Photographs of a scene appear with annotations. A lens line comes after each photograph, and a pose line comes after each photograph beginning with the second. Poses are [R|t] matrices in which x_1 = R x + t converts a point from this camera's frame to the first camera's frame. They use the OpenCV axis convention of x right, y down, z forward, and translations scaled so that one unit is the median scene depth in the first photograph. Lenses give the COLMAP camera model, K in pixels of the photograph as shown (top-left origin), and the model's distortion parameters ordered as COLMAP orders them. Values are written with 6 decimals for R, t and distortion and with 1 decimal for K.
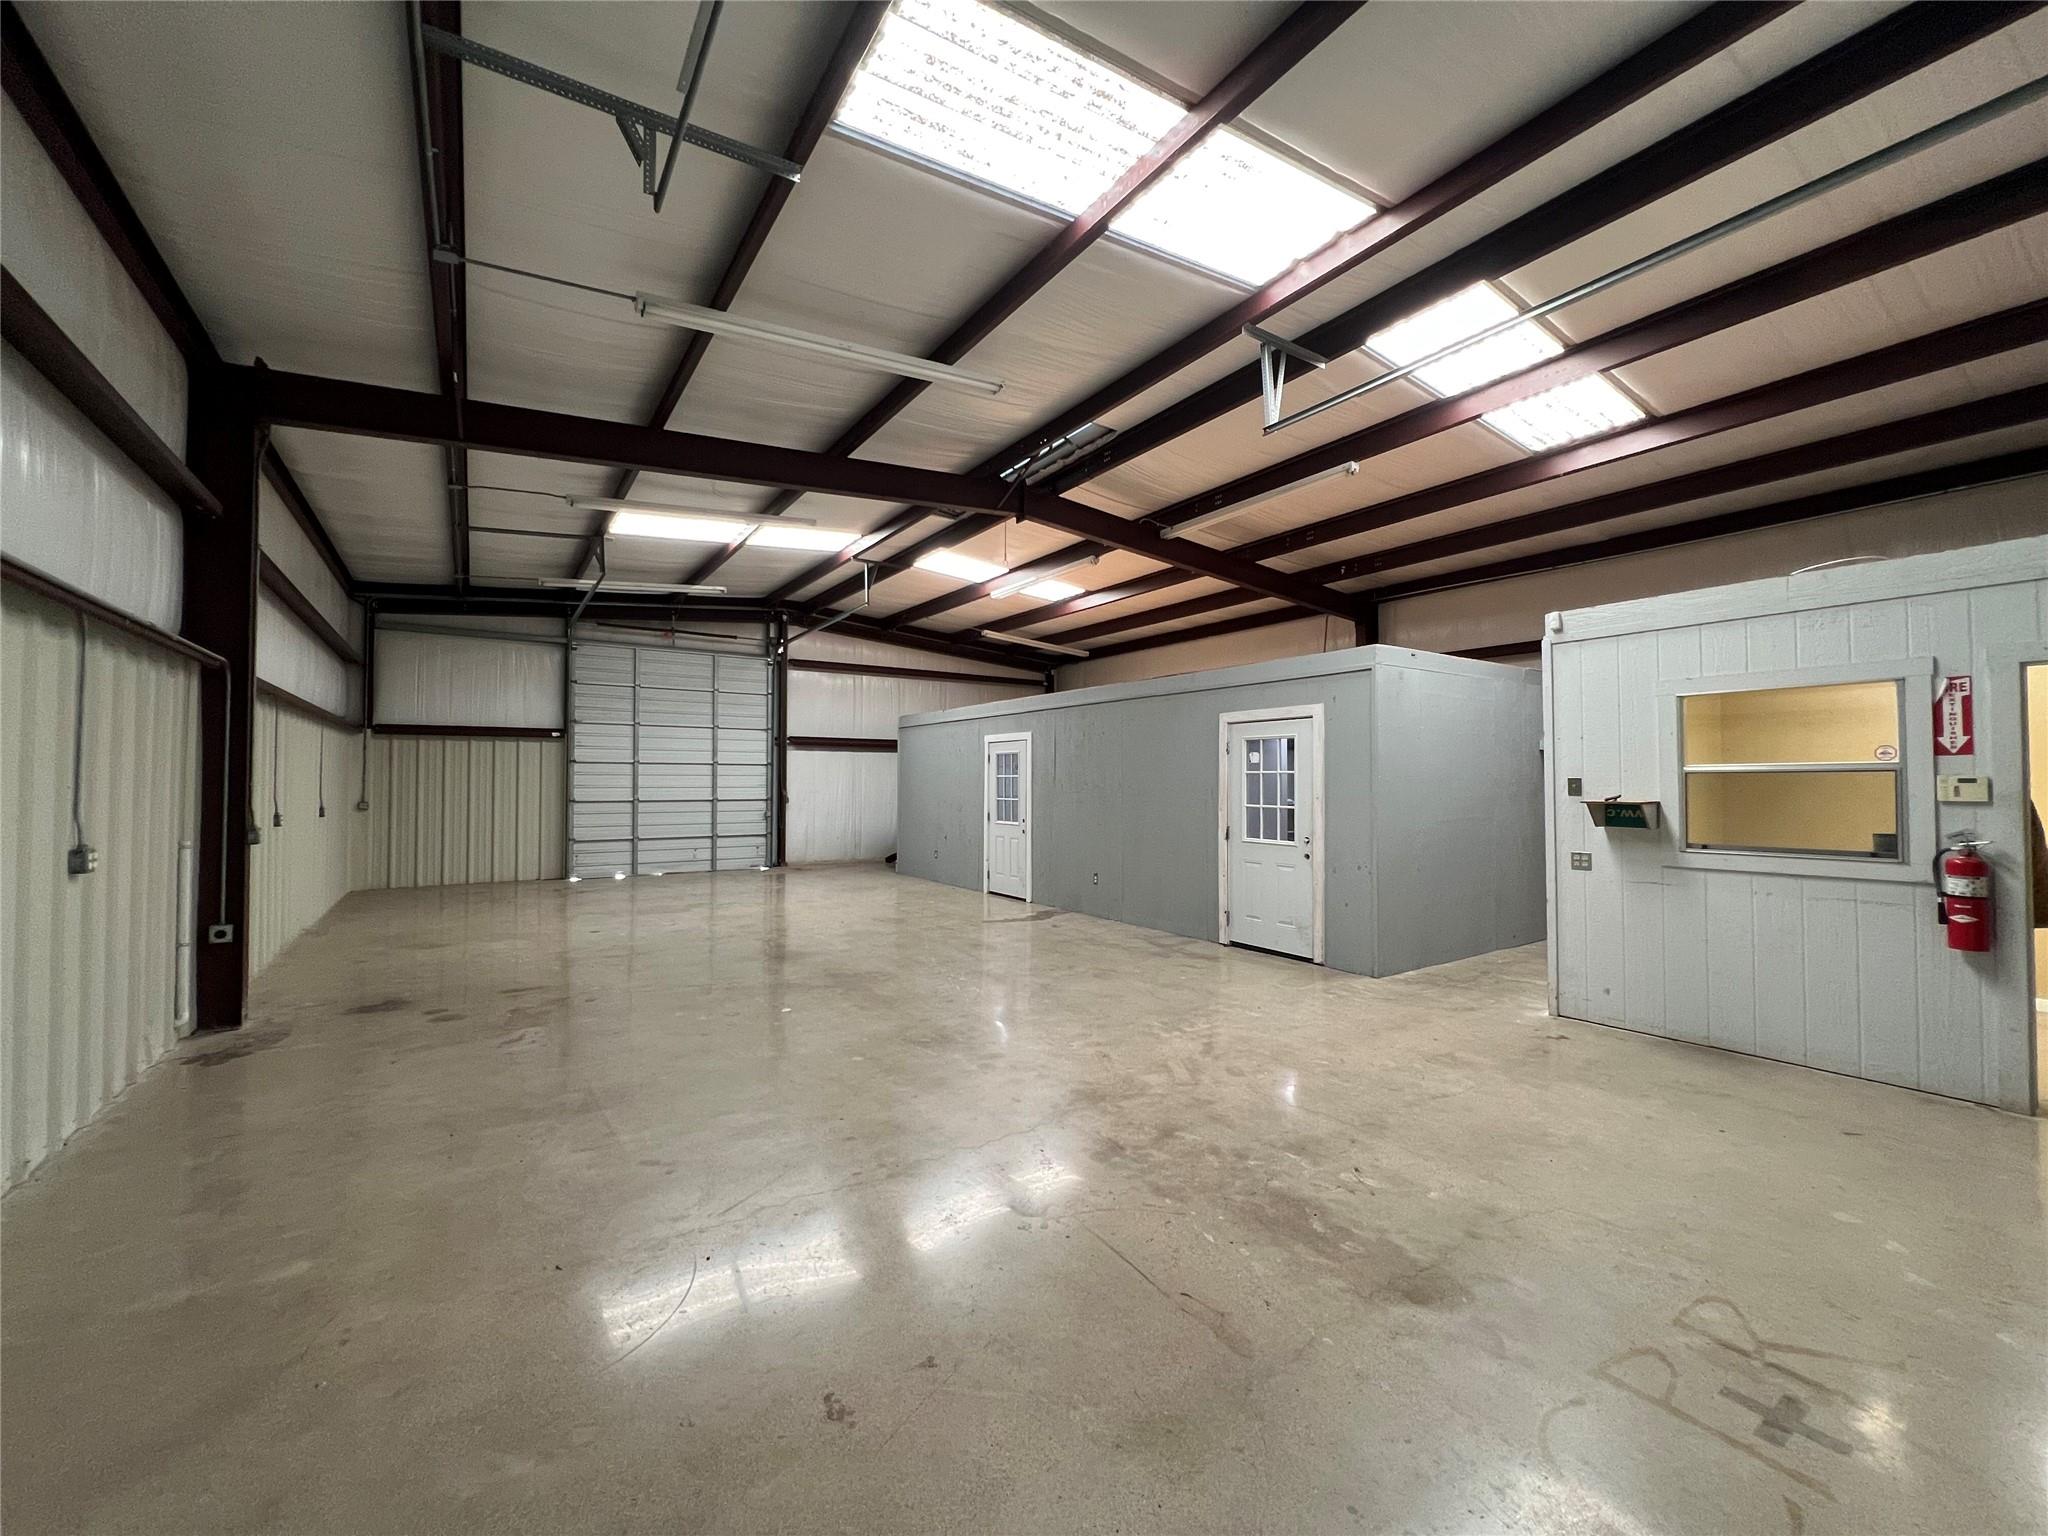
lens RADIAL K [[819.2, 0, 1024.0], [0, 819.2, 768.0], [0, 0, 1]] dist [0.000134, -0.000082]
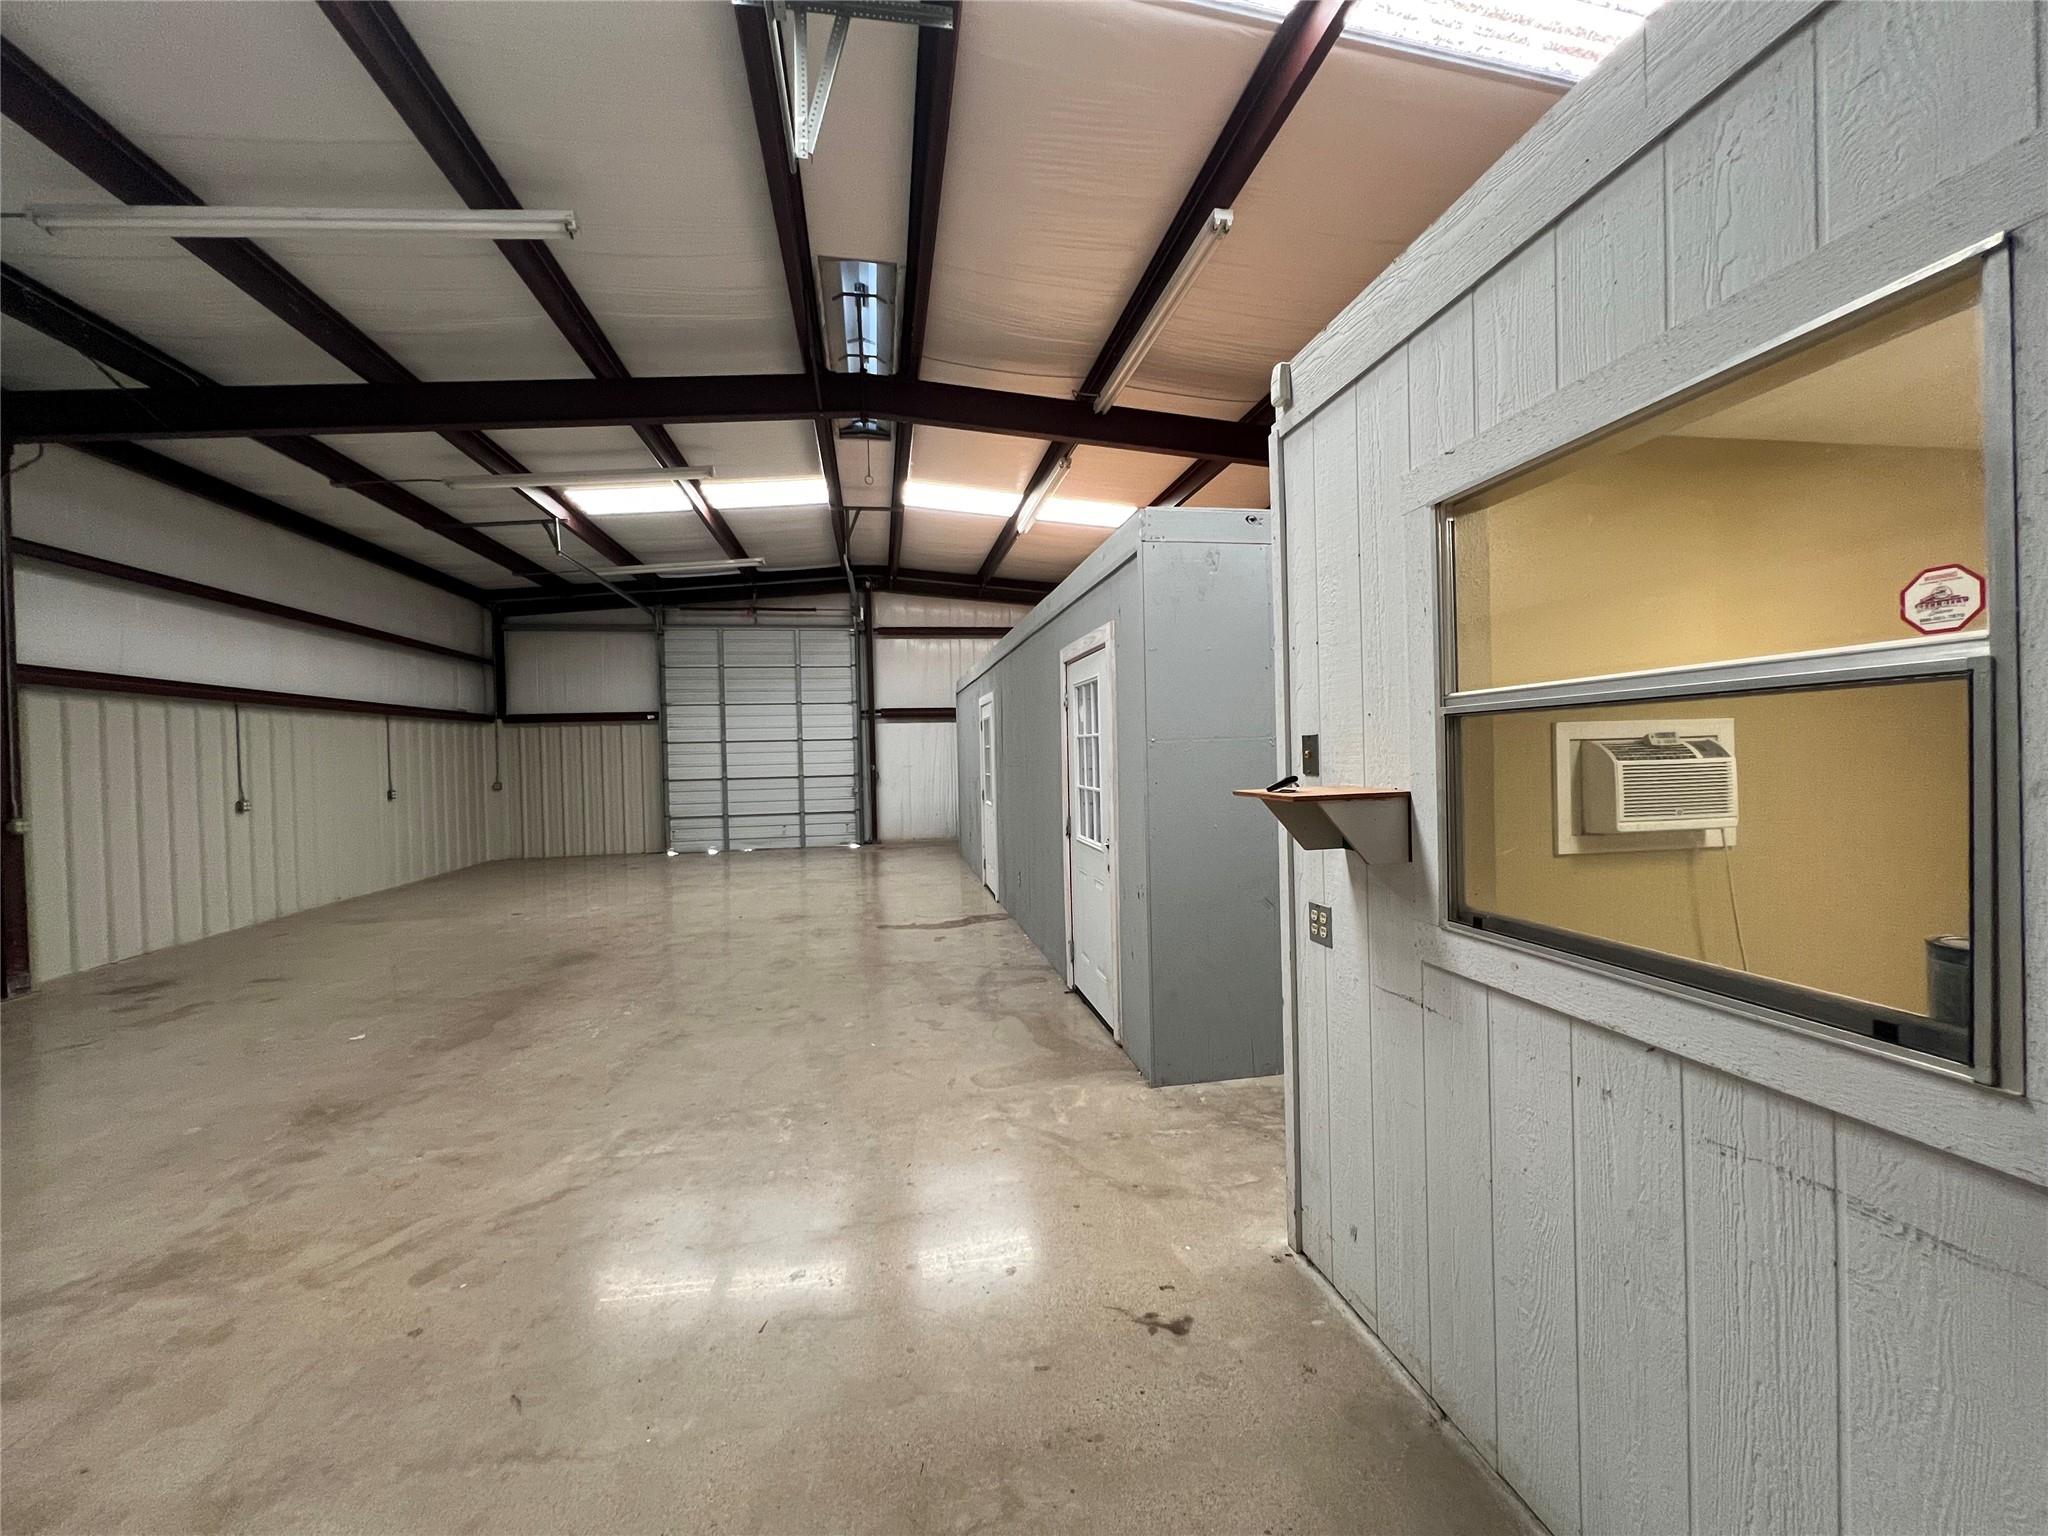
lens RADIAL K [[819.2, 0, 1024.0], [0, 819.2, 768.0], [0, 0, 1]] dist [0.000134, -0.000082]
pose [[0.913559, -0.014904, -0.406432, 0.291750], [0.031228, 0.998949, 0.033561, 0.004154], [0.405505, -0.043352, 0.913064, 0.219233]]
